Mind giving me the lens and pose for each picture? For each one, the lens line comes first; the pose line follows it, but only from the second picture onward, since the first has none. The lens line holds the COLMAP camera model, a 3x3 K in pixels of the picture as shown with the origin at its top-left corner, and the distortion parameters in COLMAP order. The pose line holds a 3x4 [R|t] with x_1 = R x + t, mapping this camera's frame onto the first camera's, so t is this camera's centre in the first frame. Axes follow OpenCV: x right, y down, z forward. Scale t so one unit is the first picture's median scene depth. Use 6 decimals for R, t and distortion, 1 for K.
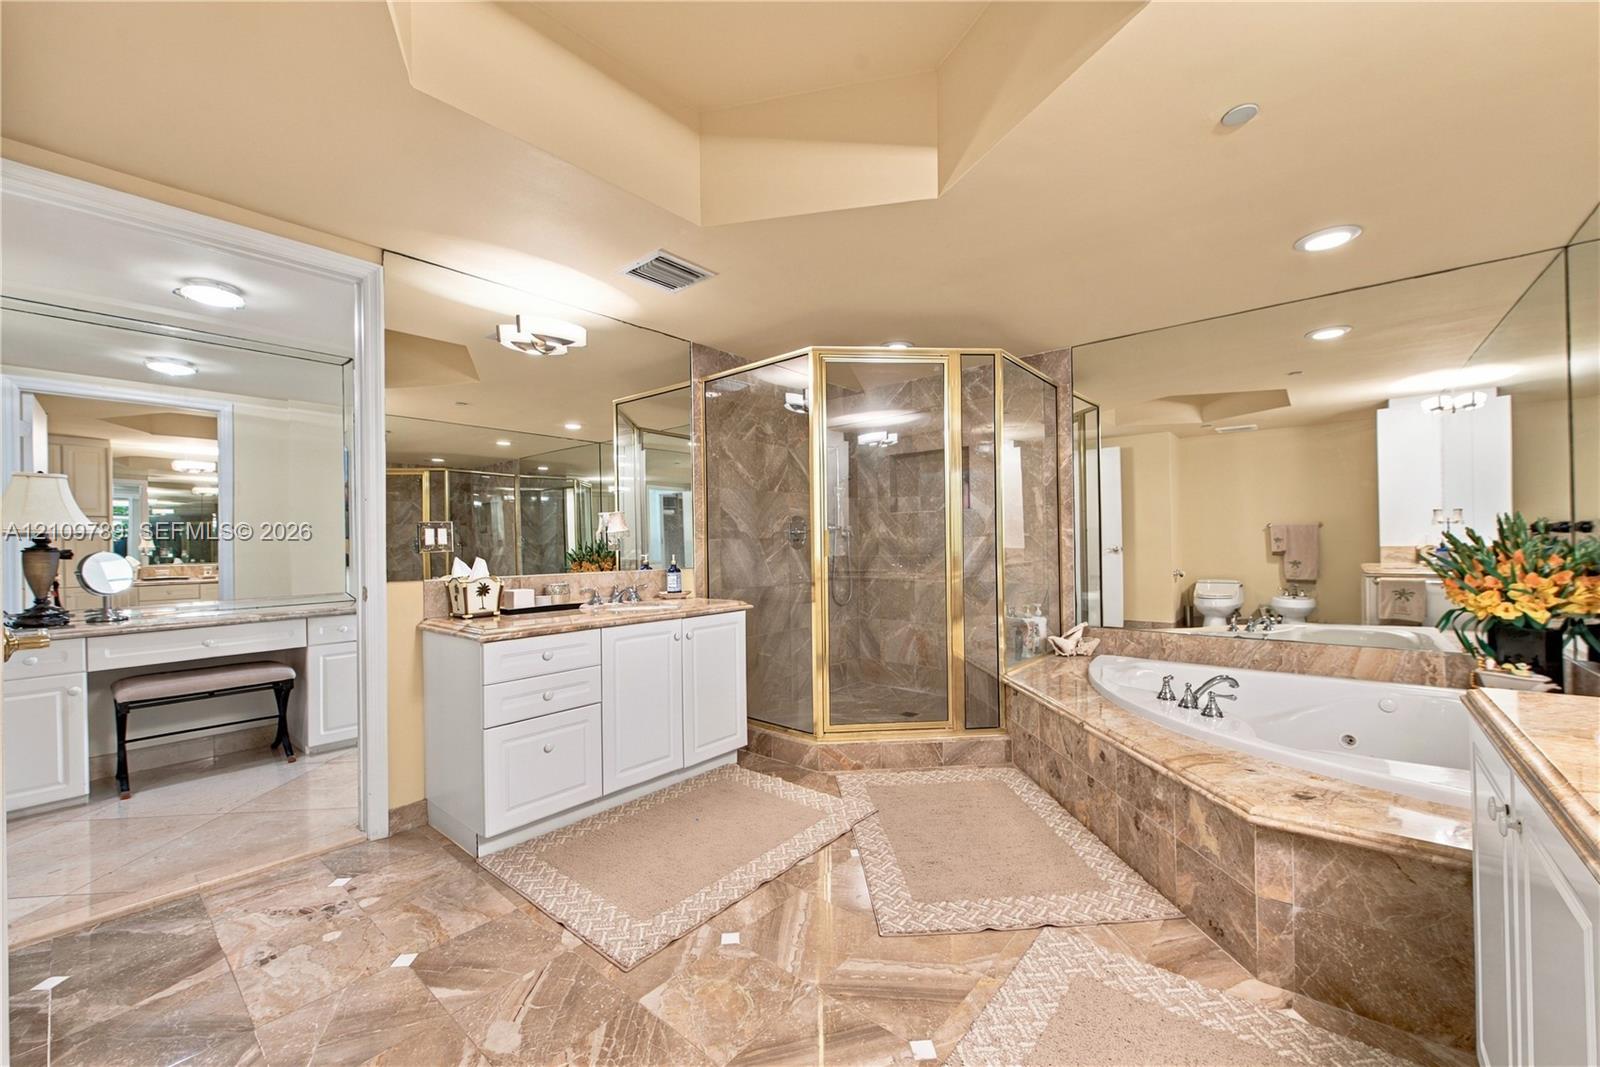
lens RADIAL K [[628.2, 0, 812.8], [0, 628.2, 539.3], [0, 0, 1]] dist [-0.001262, -0.000188]
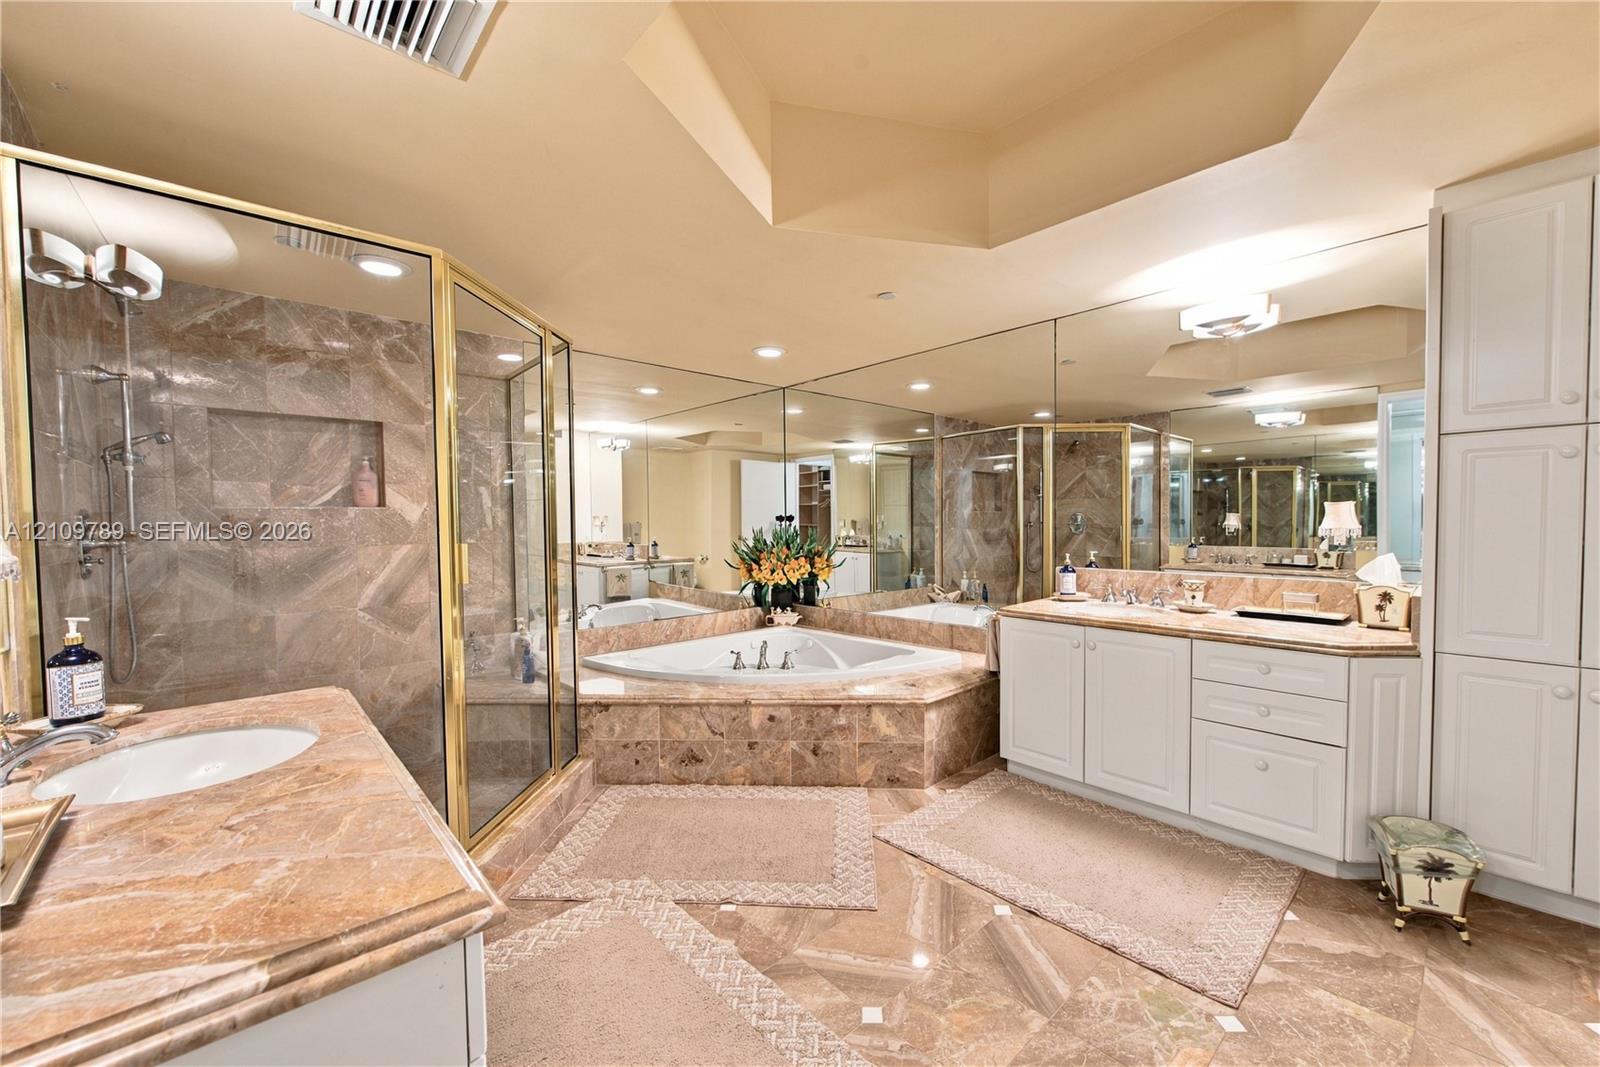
lens RADIAL K [[628.2, 0, 812.8], [0, 628.2, 539.3], [0, 0, 1]] dist [-0.001262, -0.000188]
pose [[0.129770, -0.016056, 0.991414, -0.704959], [0.004069, 0.999869, 0.015660, -0.033647], [-0.991536, 0.002002, 0.129818, 0.676513]]
